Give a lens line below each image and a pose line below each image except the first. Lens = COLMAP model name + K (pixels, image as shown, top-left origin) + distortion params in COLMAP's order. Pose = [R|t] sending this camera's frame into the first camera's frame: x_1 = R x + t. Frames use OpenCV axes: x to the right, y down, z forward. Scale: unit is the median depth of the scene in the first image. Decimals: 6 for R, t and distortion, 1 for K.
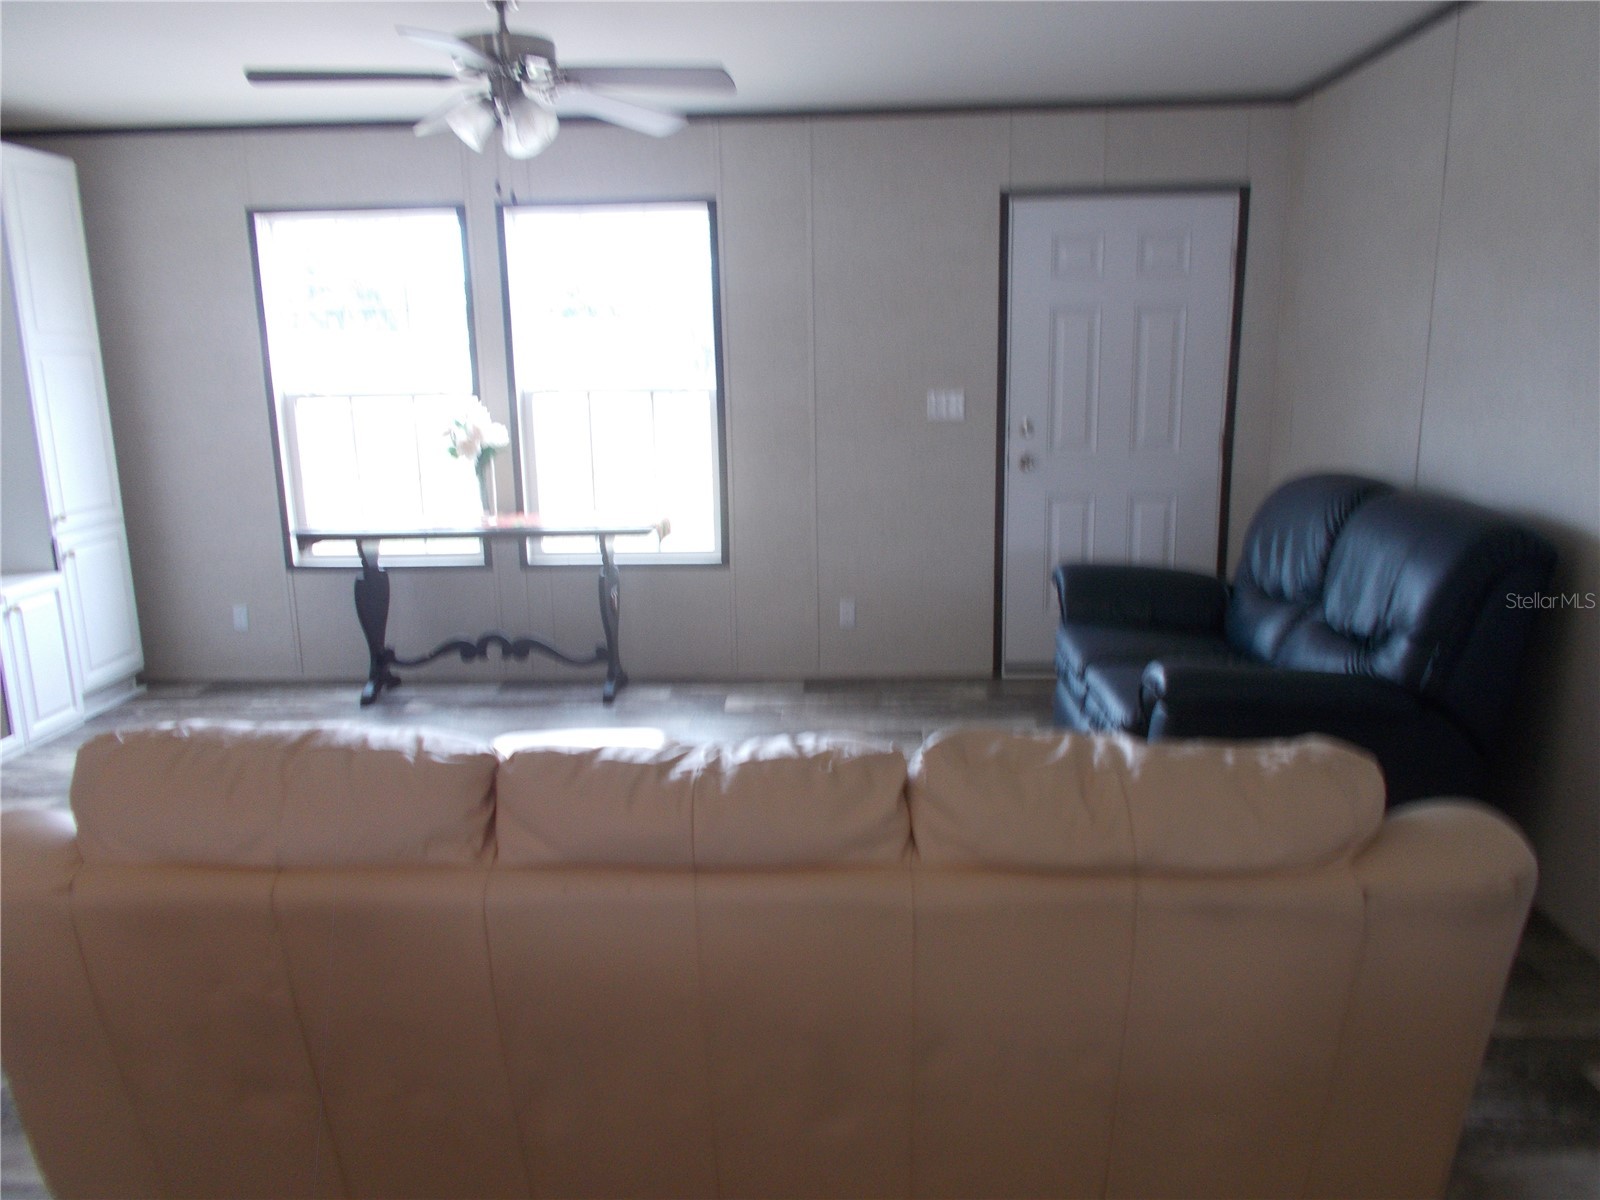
lens RADIAL K [[1235.2, 0, 804.3], [0, 1235.2, 606.2], [0, 0, 1]] dist [-0.001244, 0.003481]
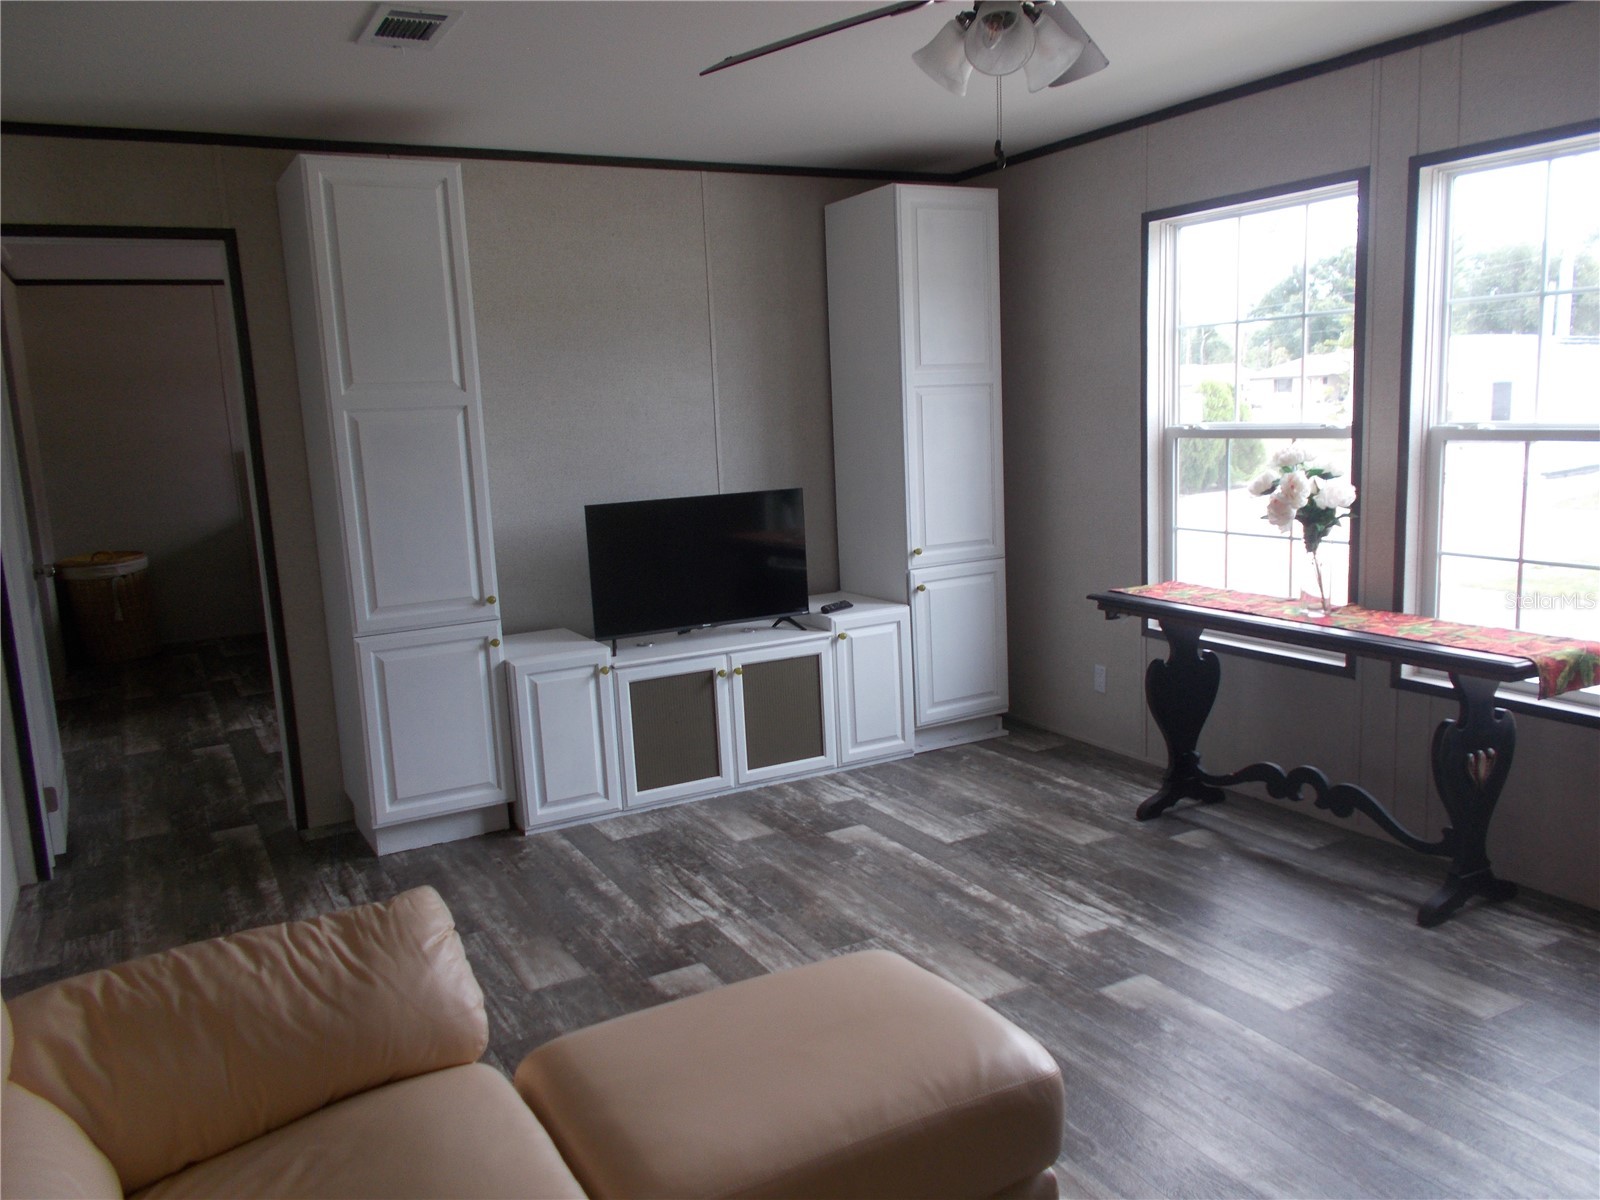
lens RADIAL K [[1235.2, 0, 801.5], [0, 1235.2, 597.8], [0, 0, 1]] dist [-0.001244, 0.003481]
pose [[0.519567, 0.132264, -0.844131, 0.188302], [-0.141291, 0.987645, 0.067785, -0.084214], [0.842667, 0.084049, 0.531835, 0.371300]]
